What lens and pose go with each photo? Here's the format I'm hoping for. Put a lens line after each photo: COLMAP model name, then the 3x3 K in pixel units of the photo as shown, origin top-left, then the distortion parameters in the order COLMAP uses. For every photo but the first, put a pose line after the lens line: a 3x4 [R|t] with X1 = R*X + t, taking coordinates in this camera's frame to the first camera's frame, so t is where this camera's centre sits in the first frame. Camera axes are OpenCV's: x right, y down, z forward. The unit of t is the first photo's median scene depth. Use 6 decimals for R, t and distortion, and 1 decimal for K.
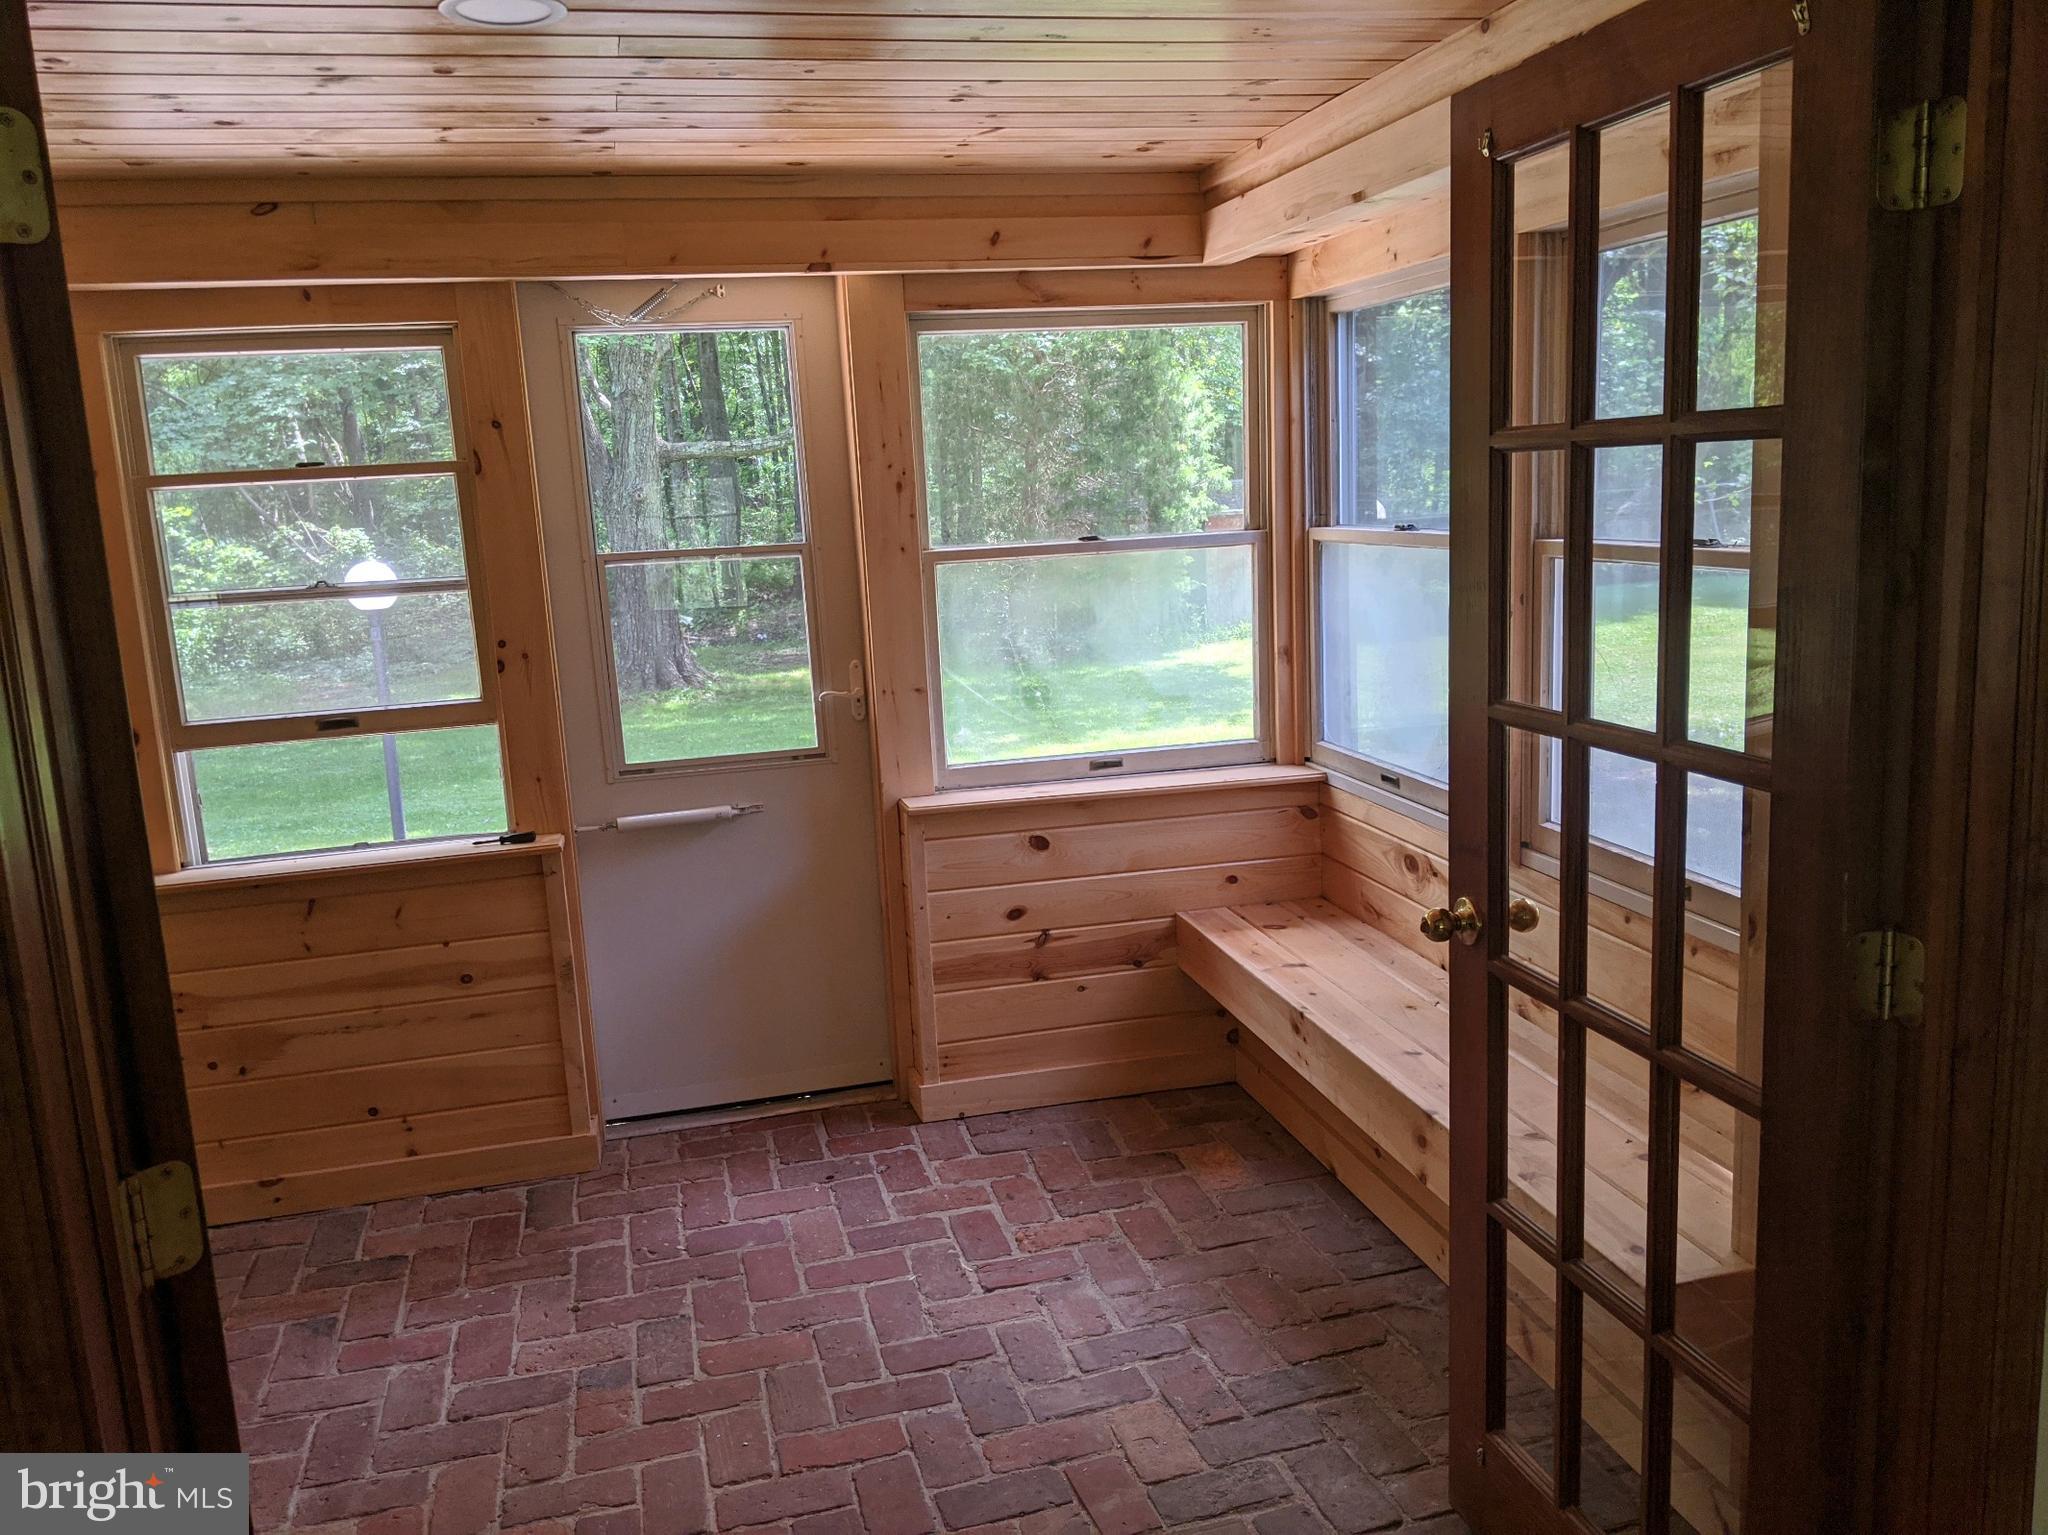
lens RADIAL K [[1659.8, 0, 1029.7], [0, 1659.8, 767.5], [0, 0, 1]] dist [0.081592, -0.146266]
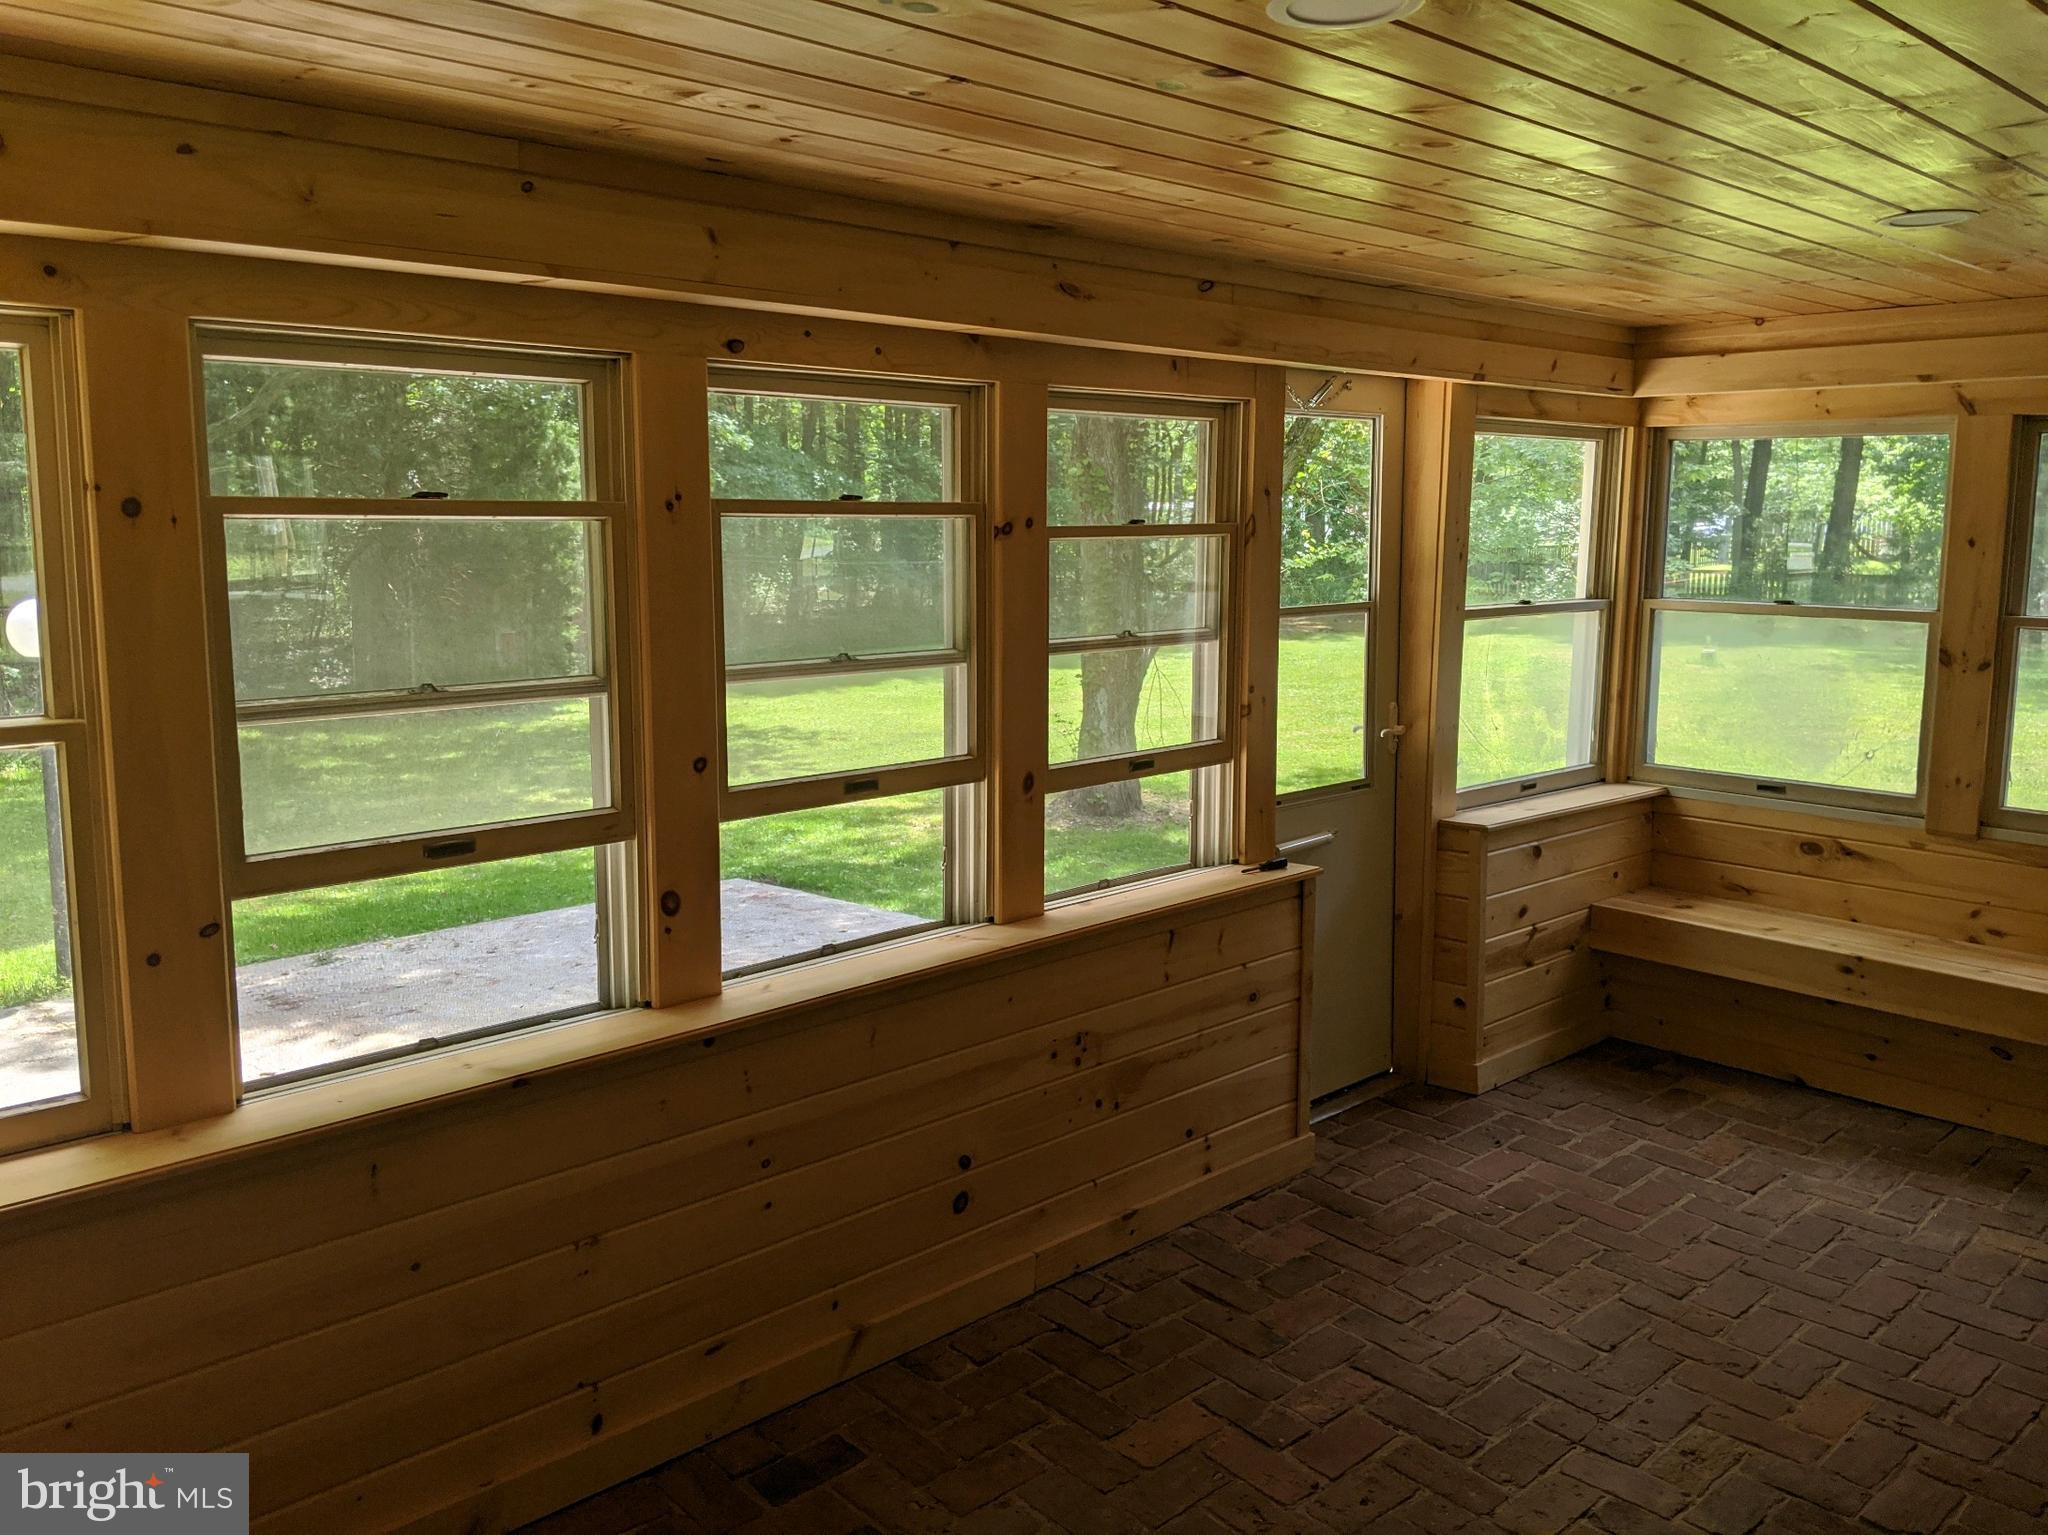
lens RADIAL K [[1659.8, 0, 972.3], [0, 1659.8, 727.2], [0, 0, 1]] dist [0.081592, -0.146266]
pose [[0.867341, -0.012935, 0.497546, -0.971537], [0.046503, 0.997395, -0.055137, 0.003050], [-0.495537, 0.070960, 0.865684, 0.139480]]
